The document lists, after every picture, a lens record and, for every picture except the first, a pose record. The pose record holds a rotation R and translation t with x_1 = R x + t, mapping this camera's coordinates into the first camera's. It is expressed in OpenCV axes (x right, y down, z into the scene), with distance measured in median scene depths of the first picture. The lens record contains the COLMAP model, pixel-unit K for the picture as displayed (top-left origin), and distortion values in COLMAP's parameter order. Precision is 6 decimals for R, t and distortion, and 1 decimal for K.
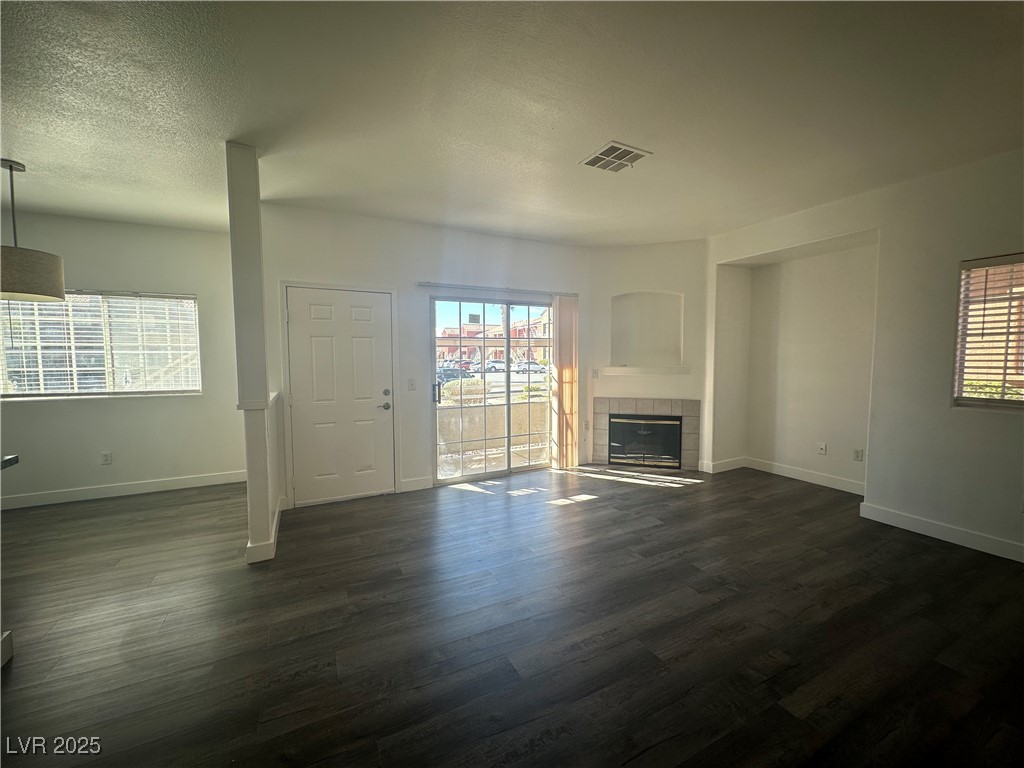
lens RADIAL K [[408.5, 0, 513.0], [0, 408.5, 382.3], [0, 0, 1]] dist [0.001207, -0.000405]
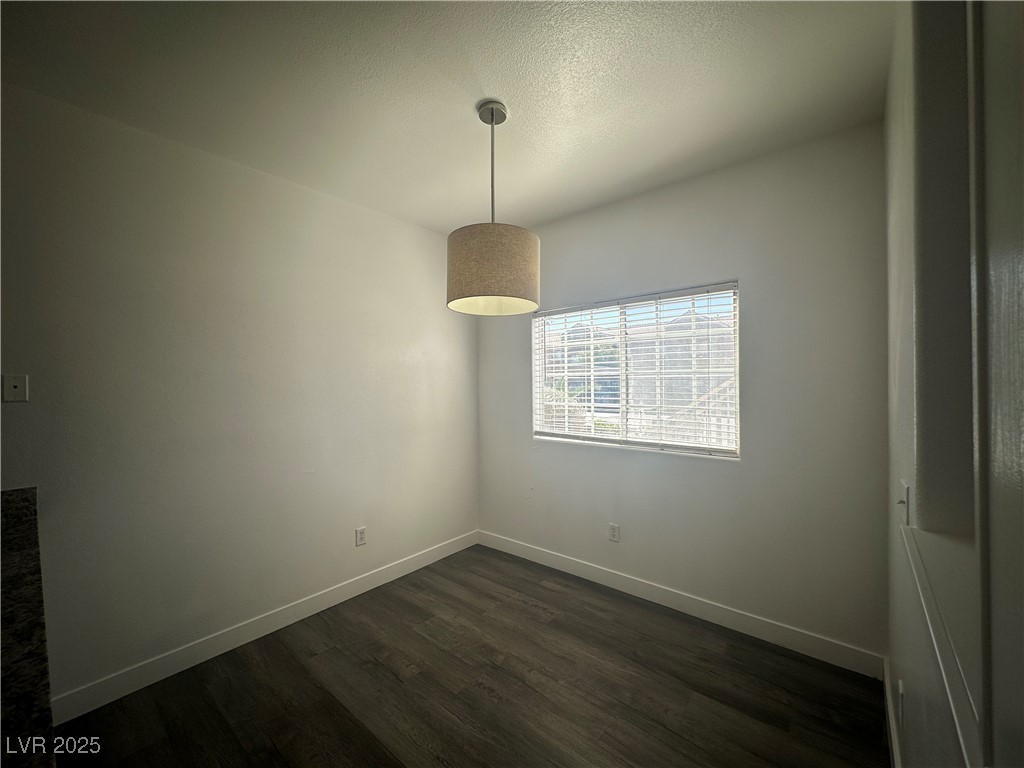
lens RADIAL K [[408.5, 0, 515.4], [0, 408.5, 382.1], [0, 0, 1]] dist [0.001207, -0.000405]
pose [[0.396039, -0.000397, -0.918234, -0.398832], [-0.048355, 0.998603, -0.021287, -0.050756], [0.916960, 0.052832, 0.395466, 0.531296]]
